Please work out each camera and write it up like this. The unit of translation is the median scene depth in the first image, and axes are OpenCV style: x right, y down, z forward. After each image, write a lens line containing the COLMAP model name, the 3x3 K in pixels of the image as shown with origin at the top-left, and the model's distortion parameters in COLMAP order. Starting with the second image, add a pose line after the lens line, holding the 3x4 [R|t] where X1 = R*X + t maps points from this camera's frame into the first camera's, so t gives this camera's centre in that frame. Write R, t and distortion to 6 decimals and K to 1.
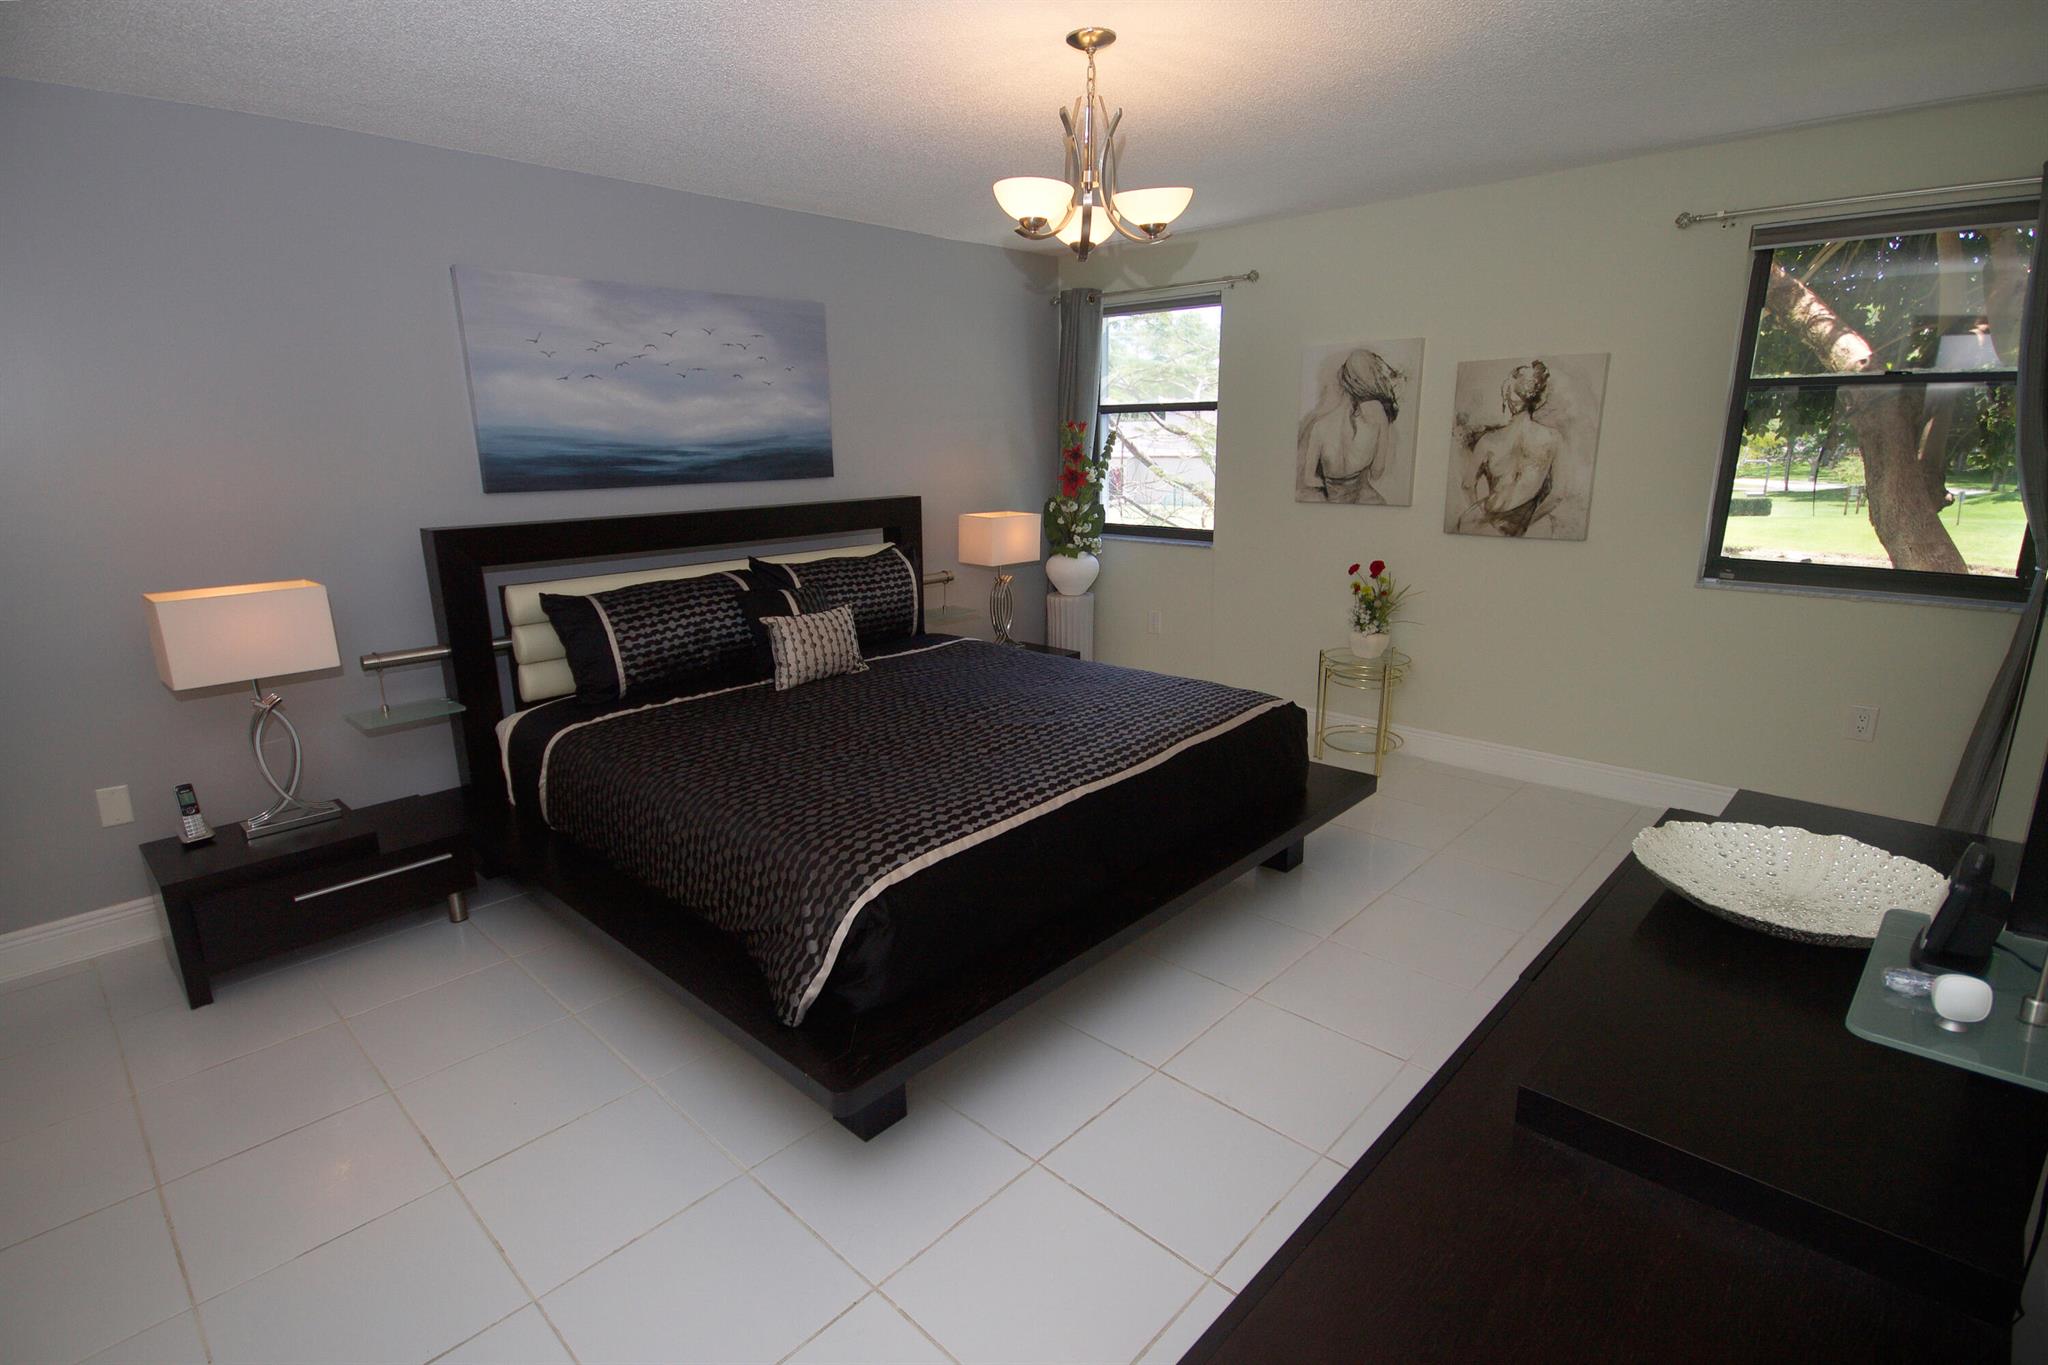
lens RADIAL K [[1000.7, 0, 1022.8], [0, 1000.7, 683.5], [0, 0, 1]] dist [0.001208, -0.001170]
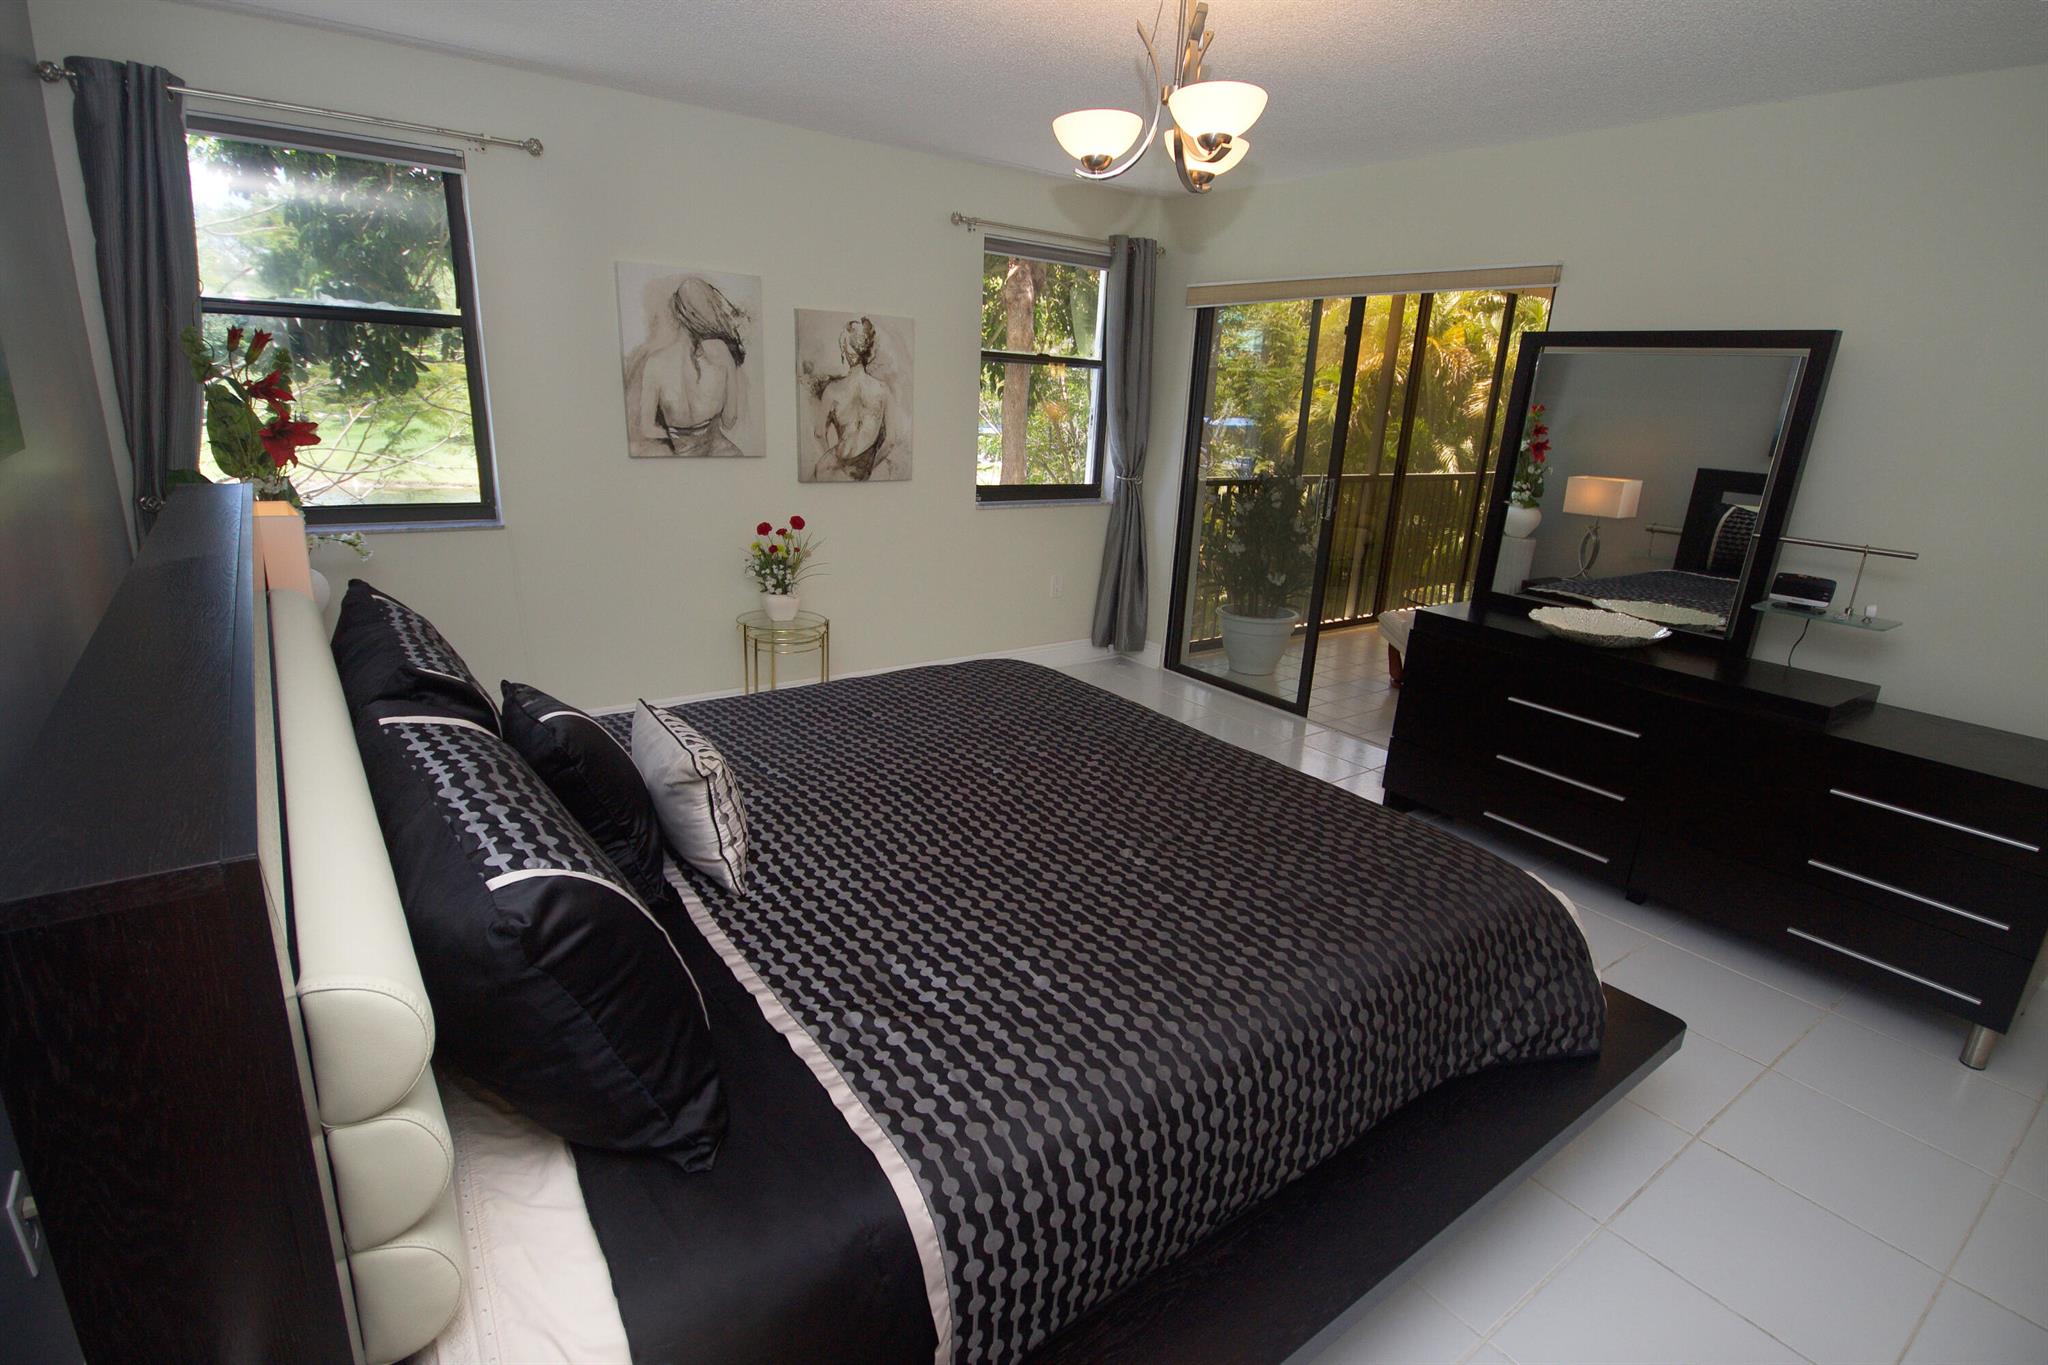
lens RADIAL K [[1000.7, 0, 1022.8], [0, 1000.7, 683.5], [0, 0, 1]] dist [0.001208, -0.001170]
pose [[0.156372, -0.263784, 0.951822, -0.553542], [0.190599, 0.953623, 0.232970, -0.150497], [-0.969134, 0.144986, 0.199397, 0.620017]]
